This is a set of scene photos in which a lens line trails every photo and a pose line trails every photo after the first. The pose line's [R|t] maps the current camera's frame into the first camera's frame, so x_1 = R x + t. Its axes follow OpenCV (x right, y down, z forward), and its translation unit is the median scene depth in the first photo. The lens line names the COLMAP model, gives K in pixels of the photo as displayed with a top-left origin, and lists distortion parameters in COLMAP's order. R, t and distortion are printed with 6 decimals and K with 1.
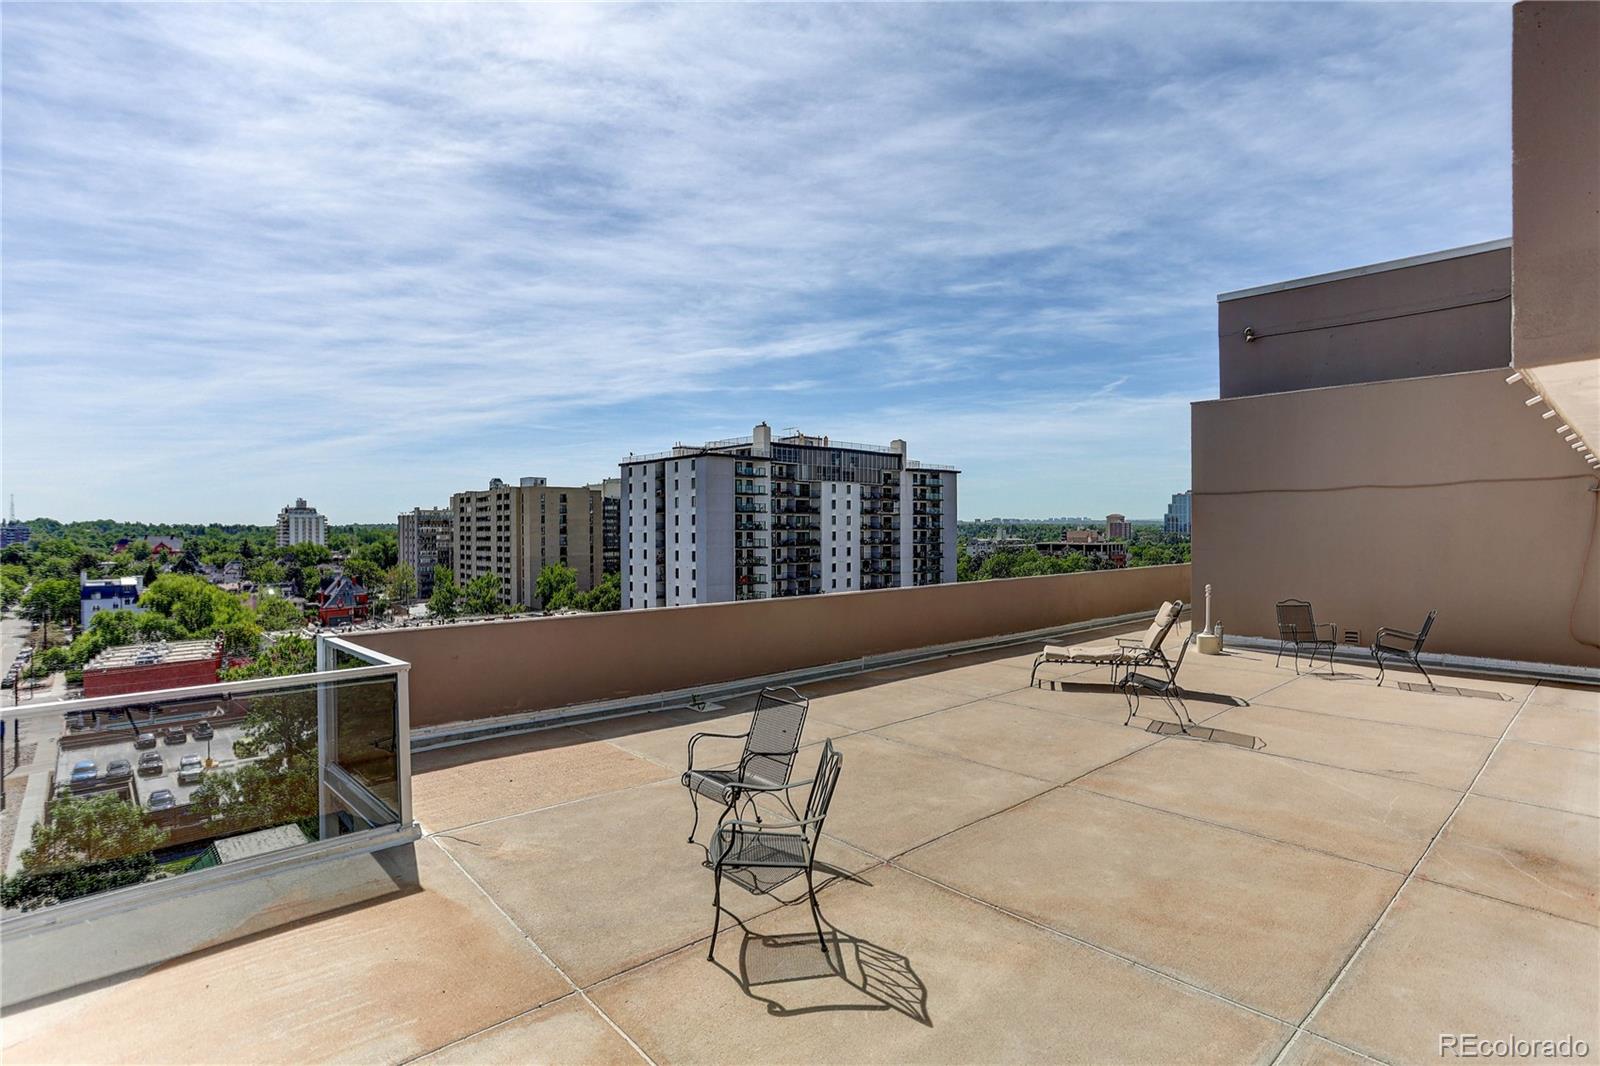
lens RADIAL K [[786.8, 0, 812.4], [0, 786.8, 540.3], [0, 0, 1]] dist [-0.004337, 0.000034]
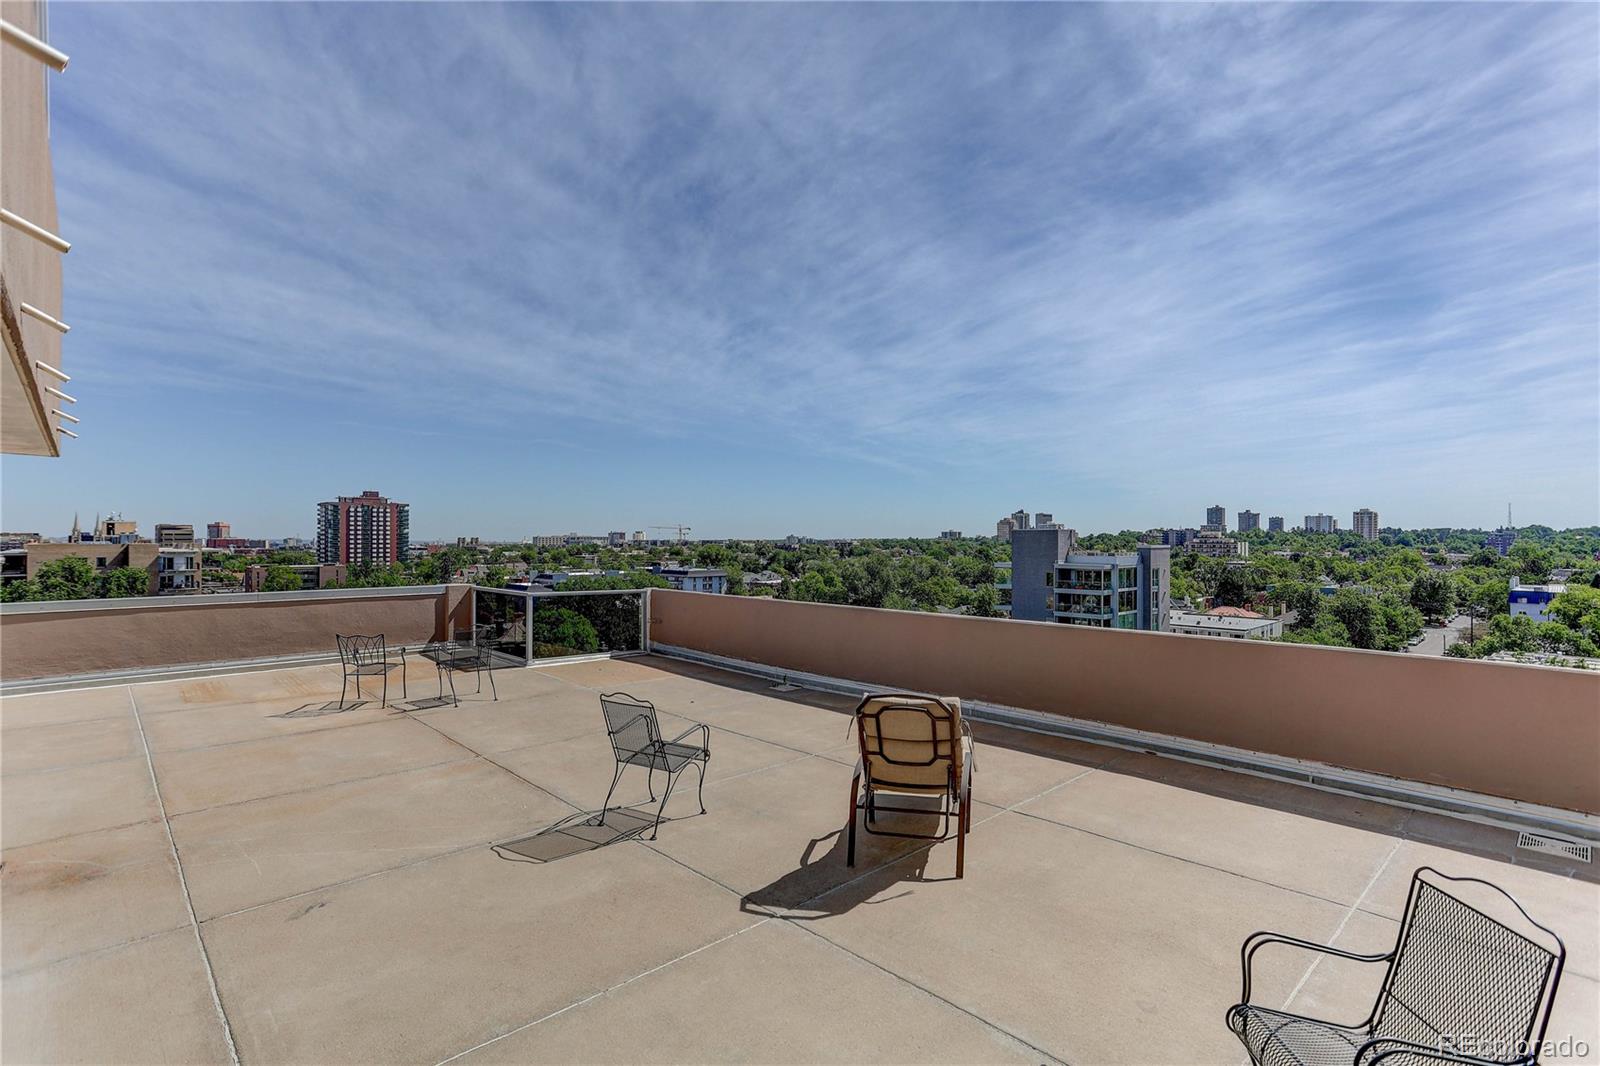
lens RADIAL K [[786.8, 0, 833.3], [0, 786.8, 540.1], [0, 0, 1]] dist [-0.004337, 0.000034]
pose [[0.008410, 0.006643, -0.999943, 1.676858], [-0.014458, 0.999874, 0.006521, -0.026154], [0.999860, 0.014403, 0.008505, 1.704936]]
